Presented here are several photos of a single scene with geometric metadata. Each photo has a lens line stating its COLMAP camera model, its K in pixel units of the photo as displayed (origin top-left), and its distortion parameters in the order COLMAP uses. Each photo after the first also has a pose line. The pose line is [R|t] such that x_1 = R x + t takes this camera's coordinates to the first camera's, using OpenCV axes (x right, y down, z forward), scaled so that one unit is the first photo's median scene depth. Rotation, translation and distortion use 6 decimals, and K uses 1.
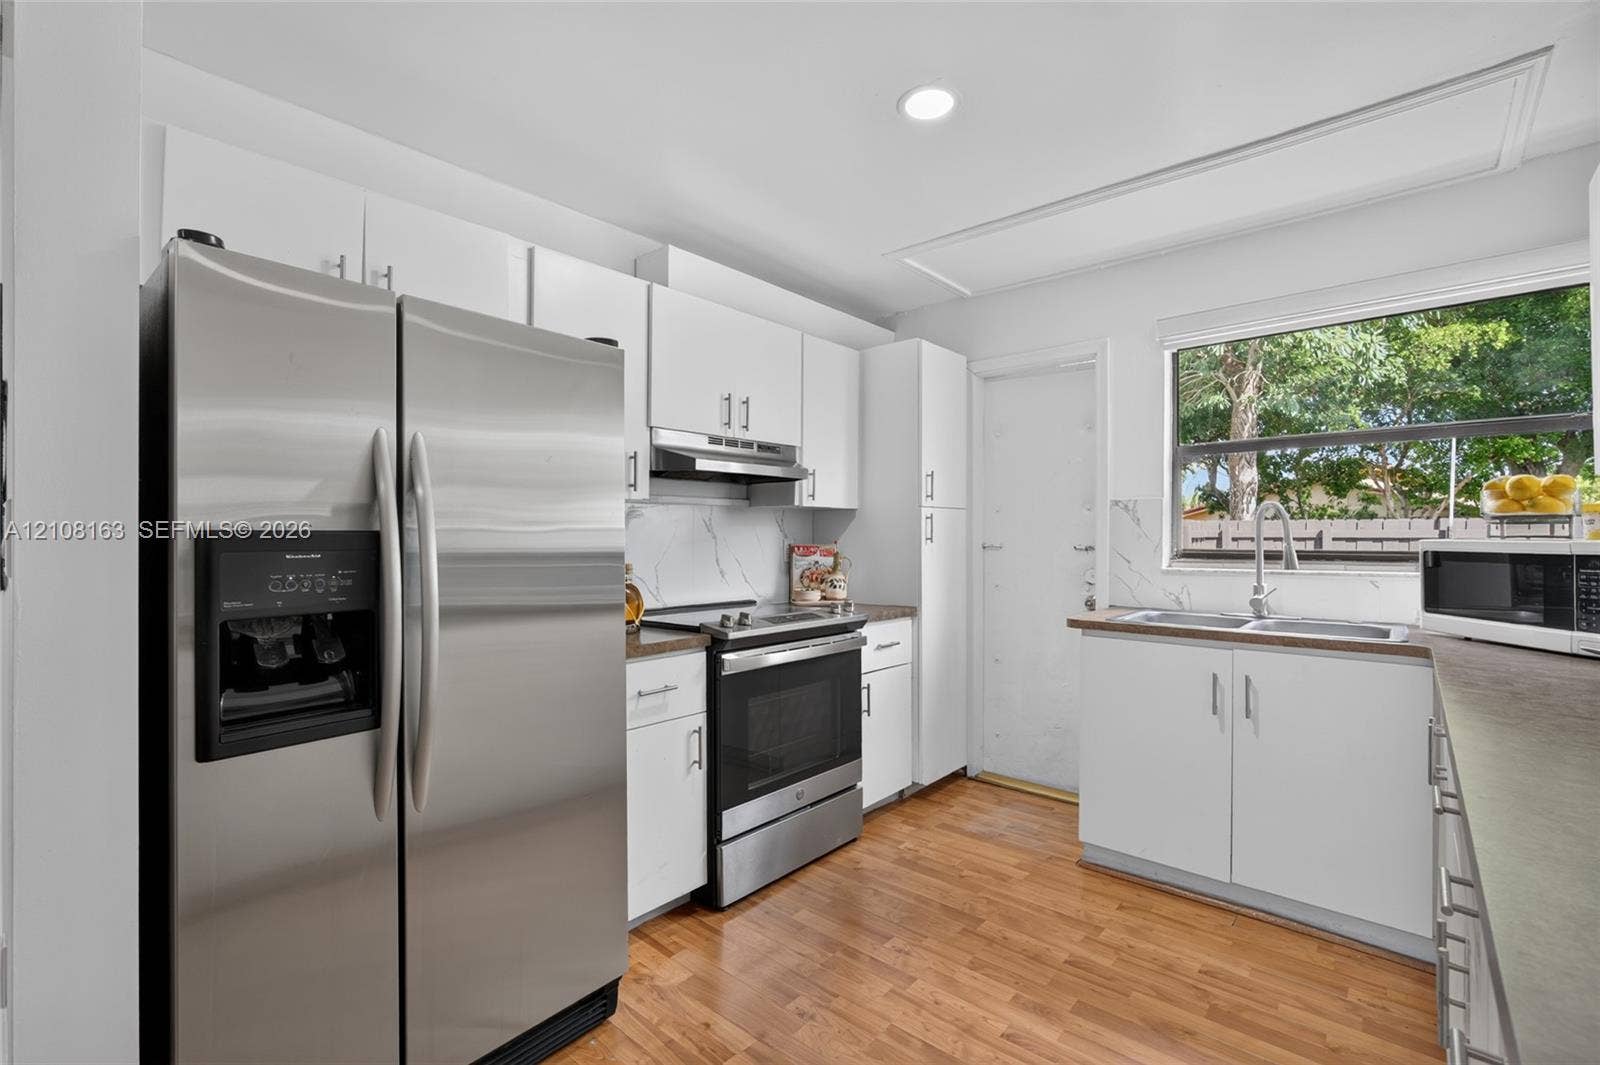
lens RADIAL K [[709.3, 0, 811.1], [0, 709.3, 528.0], [0, 0, 1]] dist [-0.012247, 0.003822]
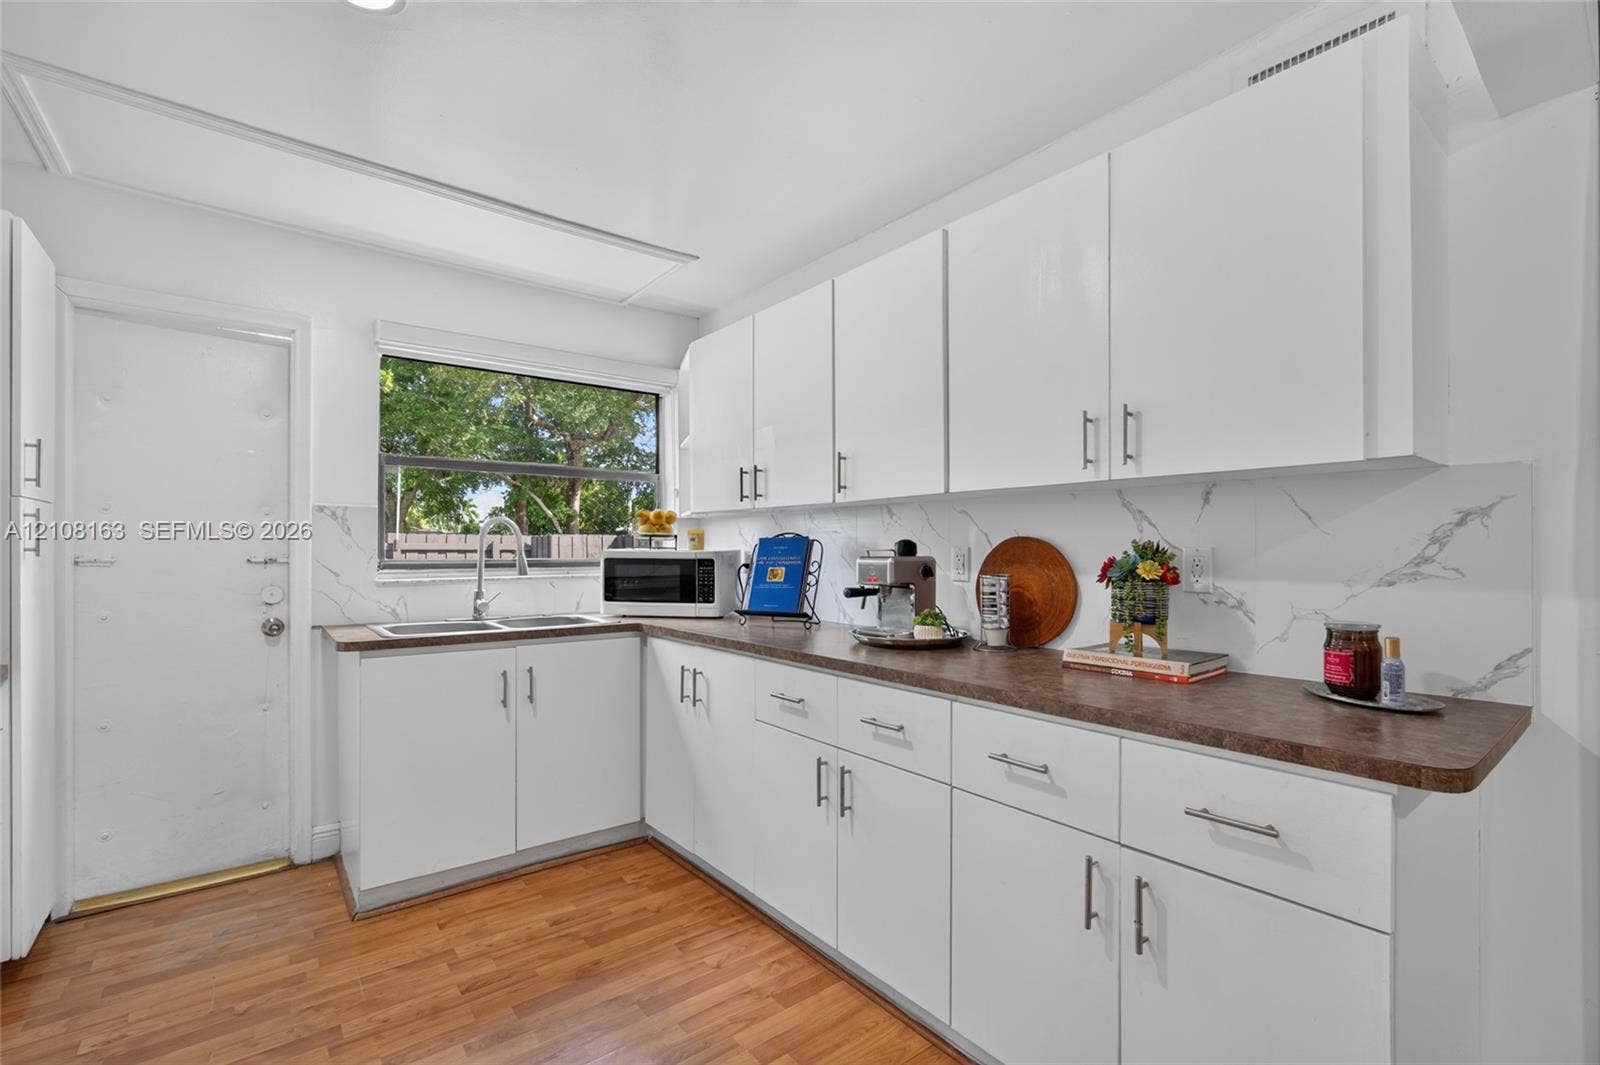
lens RADIAL K [[709.3, 0, 810.6], [0, 709.3, 546.7], [0, 0, 1]] dist [-0.012247, 0.003822]
pose [[0.177953, 0.004204, 0.984030, -0.398805], [-0.013532, 0.999907, -0.001825, 0.005884], [-0.983946, -0.012991, 0.177993, 0.302572]]
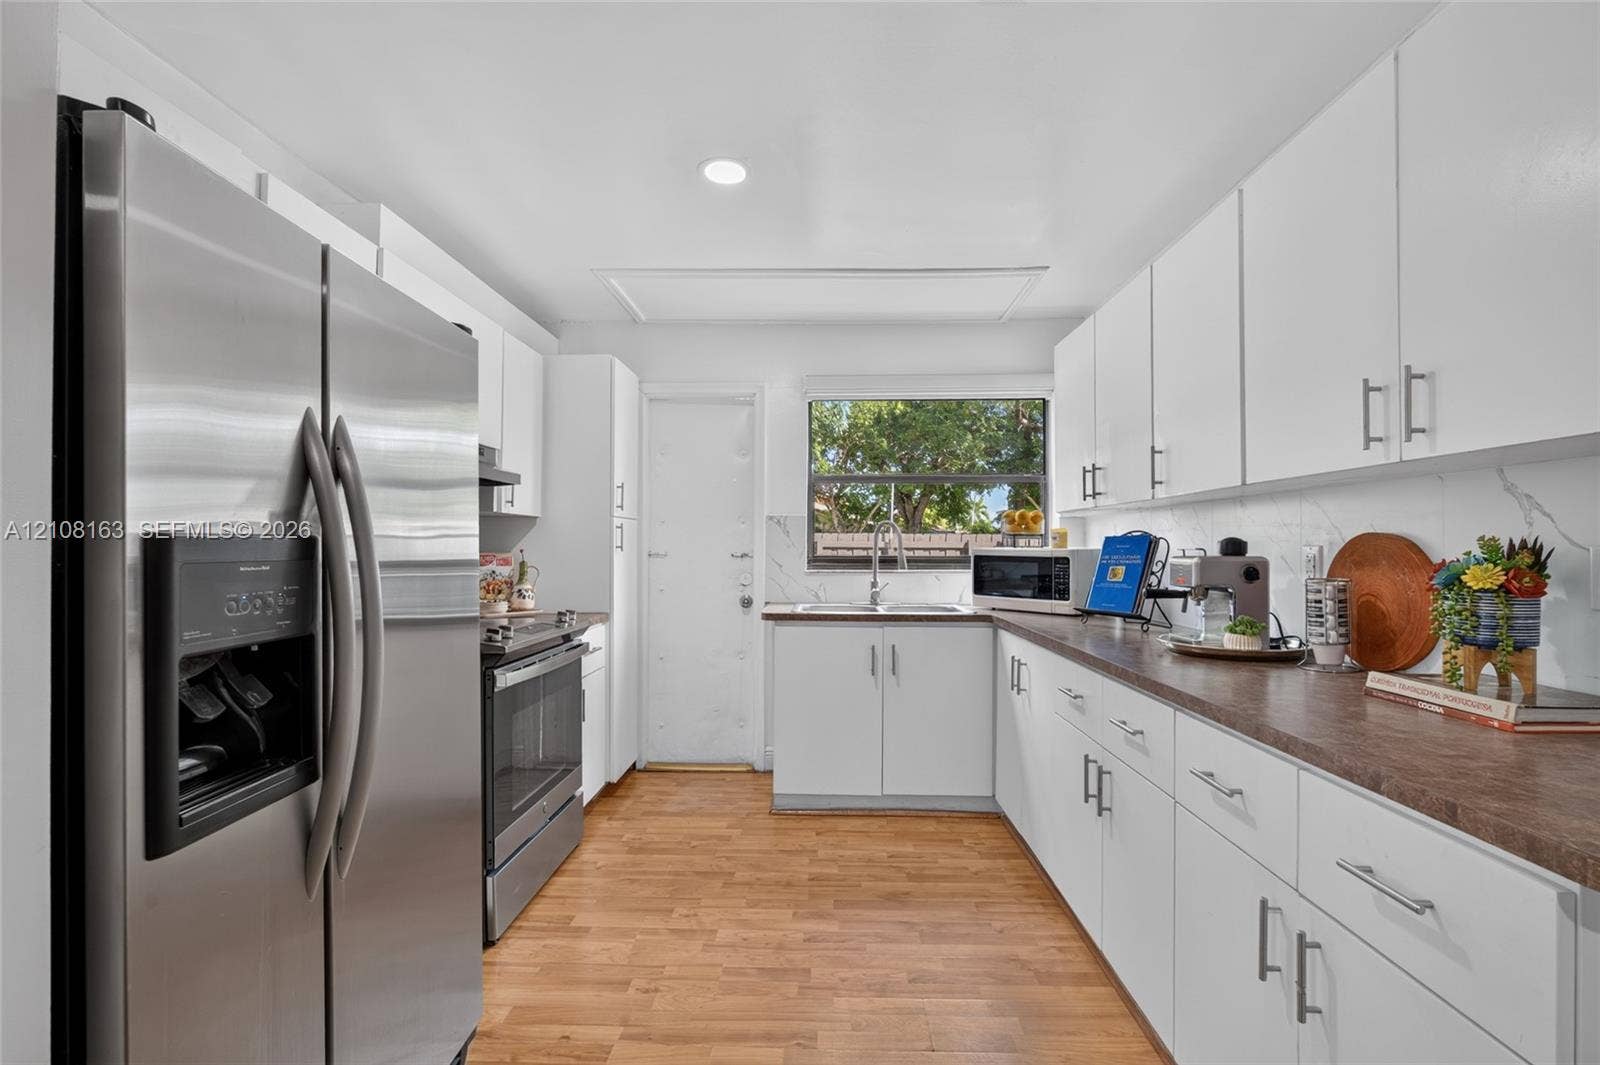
lens RADIAL K [[709.3, 0, 808.0], [0, 709.3, 538.9], [0, 0, 1]] dist [-0.012247, 0.003822]
pose [[0.771810, 0.008937, 0.635790, -0.368537], [-0.010766, 0.999942, -0.000986, 0.001245], [-0.635762, -0.006084, 0.771861, 0.016443]]
